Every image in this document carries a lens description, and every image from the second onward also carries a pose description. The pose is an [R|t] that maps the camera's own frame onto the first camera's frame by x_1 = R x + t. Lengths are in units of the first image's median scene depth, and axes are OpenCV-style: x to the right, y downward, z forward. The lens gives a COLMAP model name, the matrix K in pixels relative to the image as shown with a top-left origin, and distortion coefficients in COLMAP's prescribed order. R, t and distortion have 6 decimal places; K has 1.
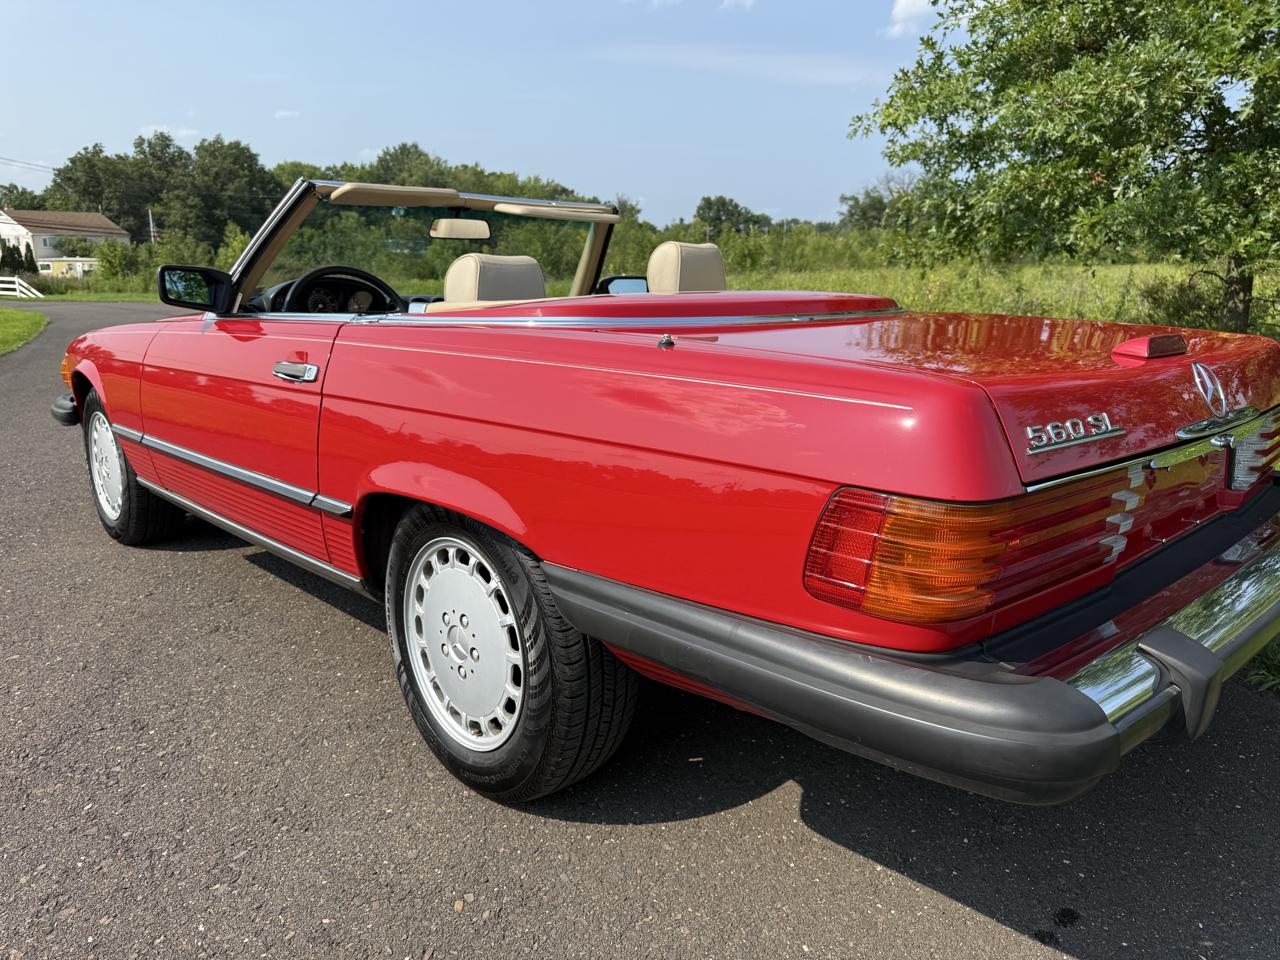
lens RADIAL K [[923.0, 0, 621.7], [0, 923.0, 481.8], [0, 0, 1]] dist [0.012477, -0.015955]
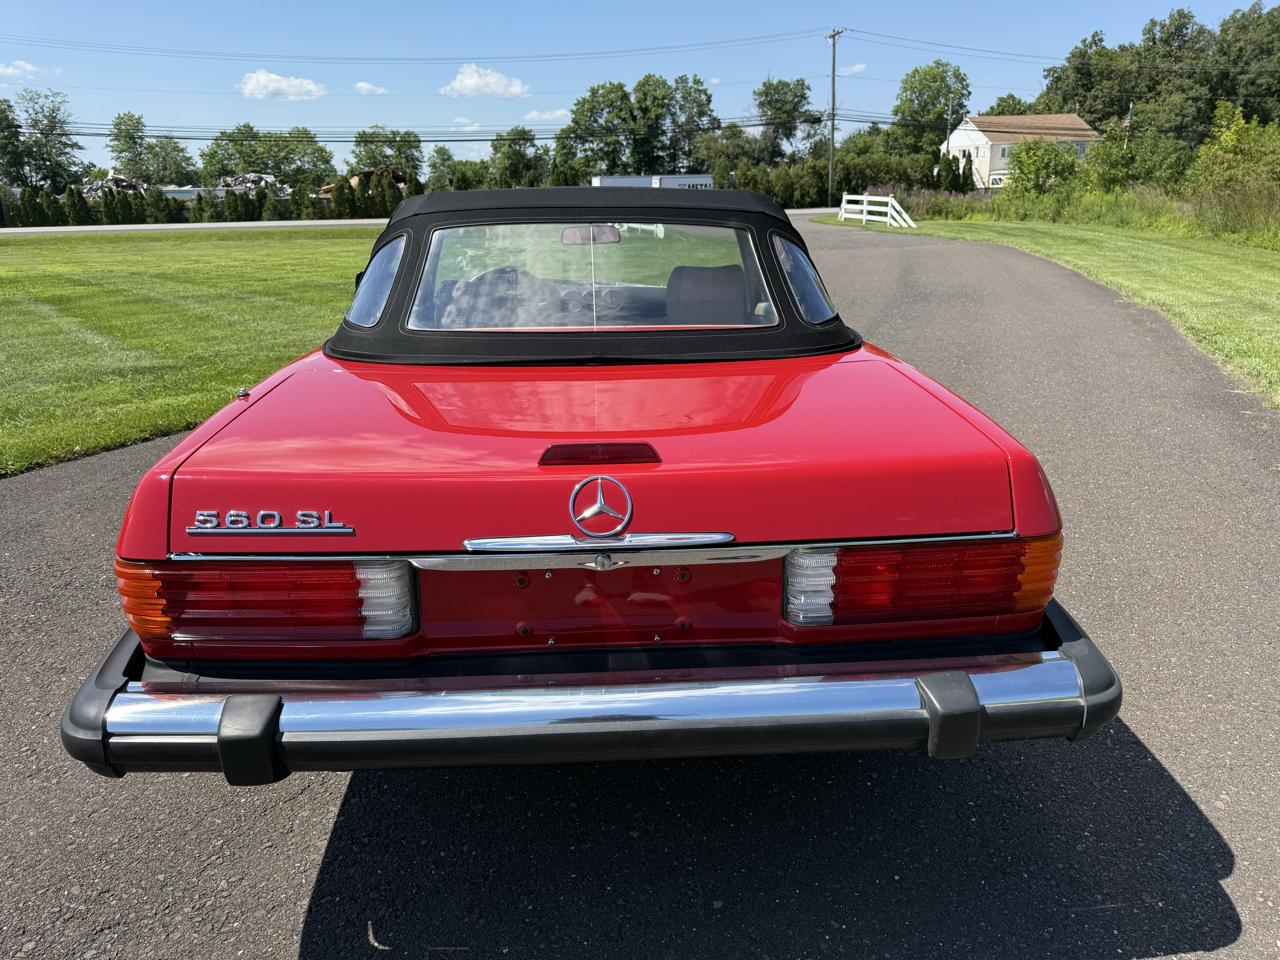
lens RADIAL K [[923.0, 0, 632.4], [0, 923.0, 484.9], [0, 0, 1]] dist [0.012477, -0.015955]
pose [[0.585056, 0.235482, -0.776053, -0.048892], [-0.164623, 0.971478, 0.170674, -0.029690], [0.794109, 0.027902, 0.607135, 0.130471]]
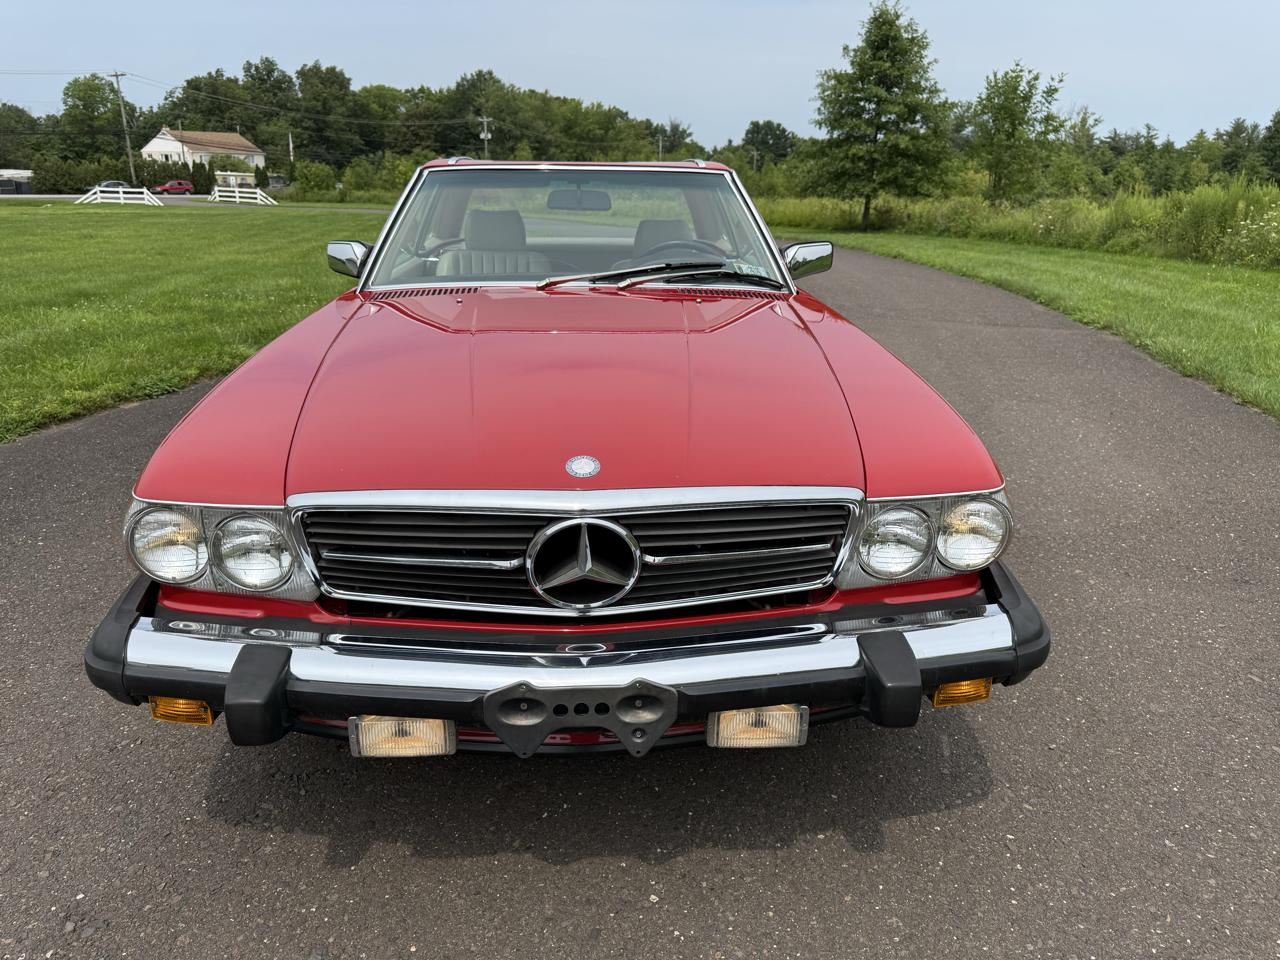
lens RADIAL K [[923.0, 0, 636.7], [0, 923.0, 481.7], [0, 0, 1]] dist [0.012477, -0.015955]
pose [[0.999324, 0.027977, -0.023834, -0.009845], [-0.025992, 0.996465, 0.079893, 0.031730], [0.025985, -0.079219, 0.996518, -0.141613]]
